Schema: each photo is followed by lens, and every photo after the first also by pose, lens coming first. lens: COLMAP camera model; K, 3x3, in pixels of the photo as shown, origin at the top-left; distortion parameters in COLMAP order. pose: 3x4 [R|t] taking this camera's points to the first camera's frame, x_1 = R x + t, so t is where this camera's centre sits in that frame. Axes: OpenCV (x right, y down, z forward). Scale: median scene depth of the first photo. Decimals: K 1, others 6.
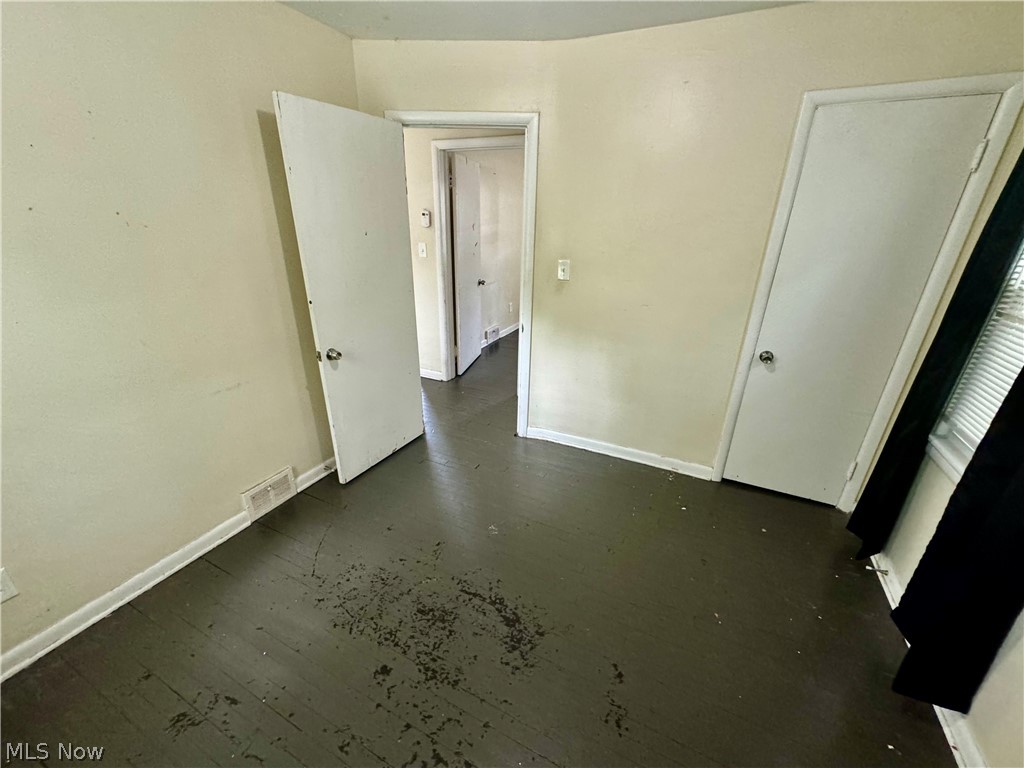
lens RADIAL K [[413.8, 0, 511.3], [0, 413.8, 387.9], [0, 0, 1]] dist [0.000811, -0.000050]
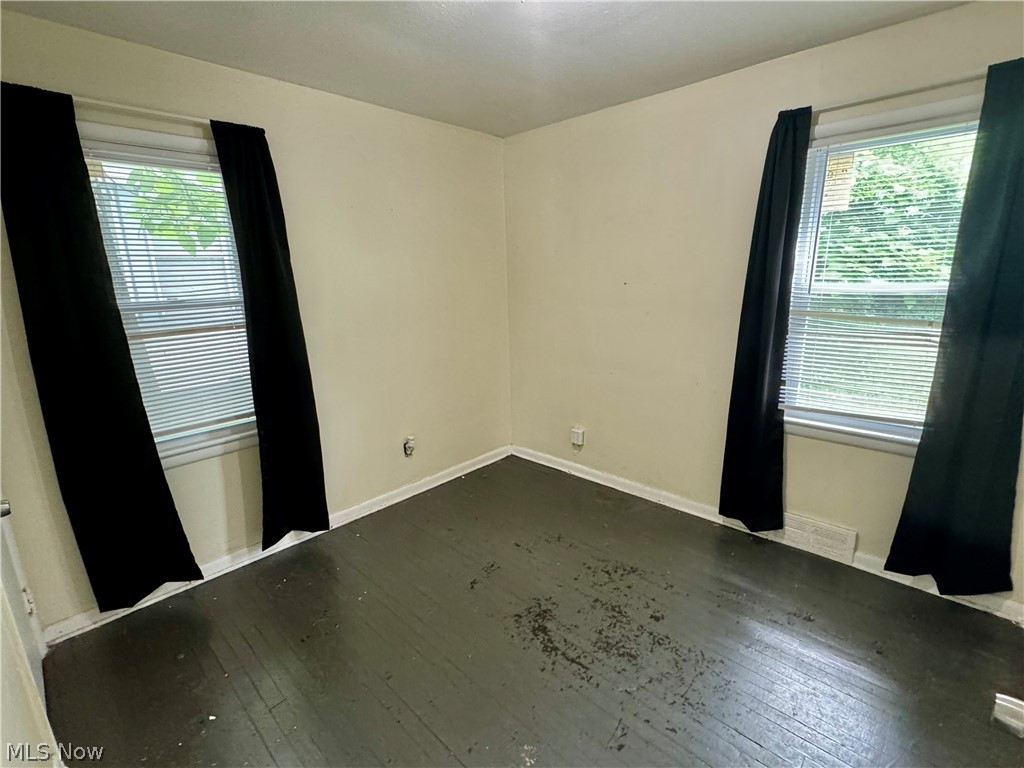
lens RADIAL K [[478.7, 0, 518.4], [0, 478.7, 382.3], [0, 0, 1]] dist [-0.003292, -0.000489]
pose [[-0.957331, -0.056281, 0.283459, -0.250752], [0.122236, 0.809934, 0.573642, -0.626917], [-0.261868, 0.583814, -0.768496, 1.581294]]
